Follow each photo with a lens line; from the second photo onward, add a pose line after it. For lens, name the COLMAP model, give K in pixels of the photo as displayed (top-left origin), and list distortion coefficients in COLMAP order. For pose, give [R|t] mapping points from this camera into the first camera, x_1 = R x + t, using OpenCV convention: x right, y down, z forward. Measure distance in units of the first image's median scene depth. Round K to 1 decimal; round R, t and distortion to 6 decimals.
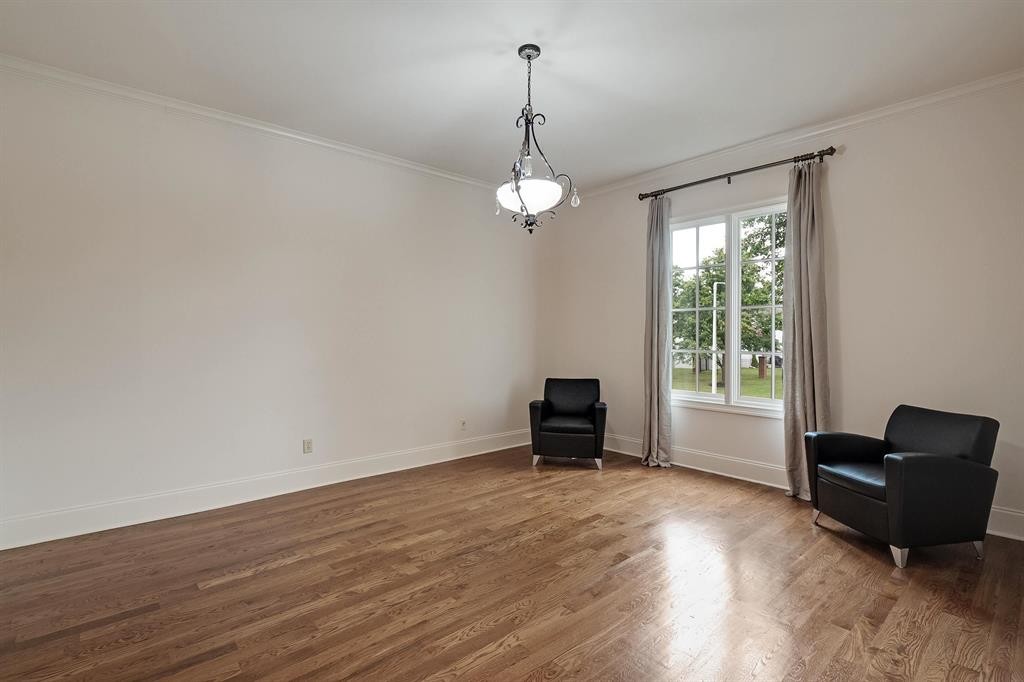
lens RADIAL K [[484.9, 0, 515.4], [0, 484.9, 336.9], [0, 0, 1]] dist [-0.008614, -0.001800]
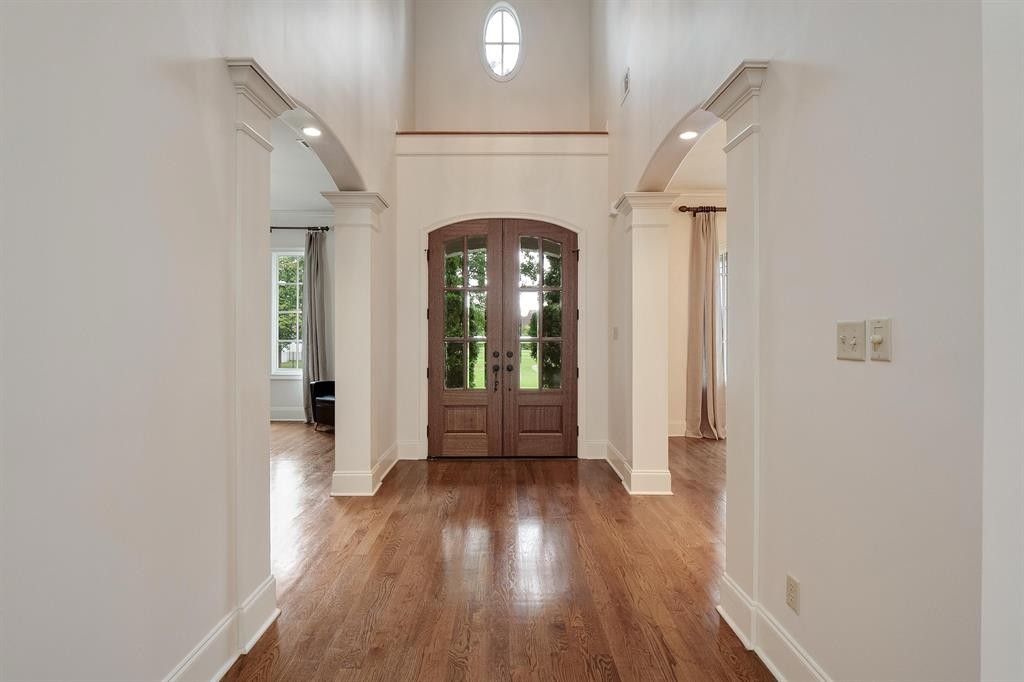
lens RADIAL K [[484.9, 0, 513.0], [0, 484.9, 336.1], [0, 0, 1]] dist [-0.008614, -0.001800]
pose [[0.655676, 0.000830, 0.755042, -0.251434], [-0.002410, 0.999997, 0.000994, 0.015970], [-0.755039, -0.002472, 0.655676, -0.694995]]
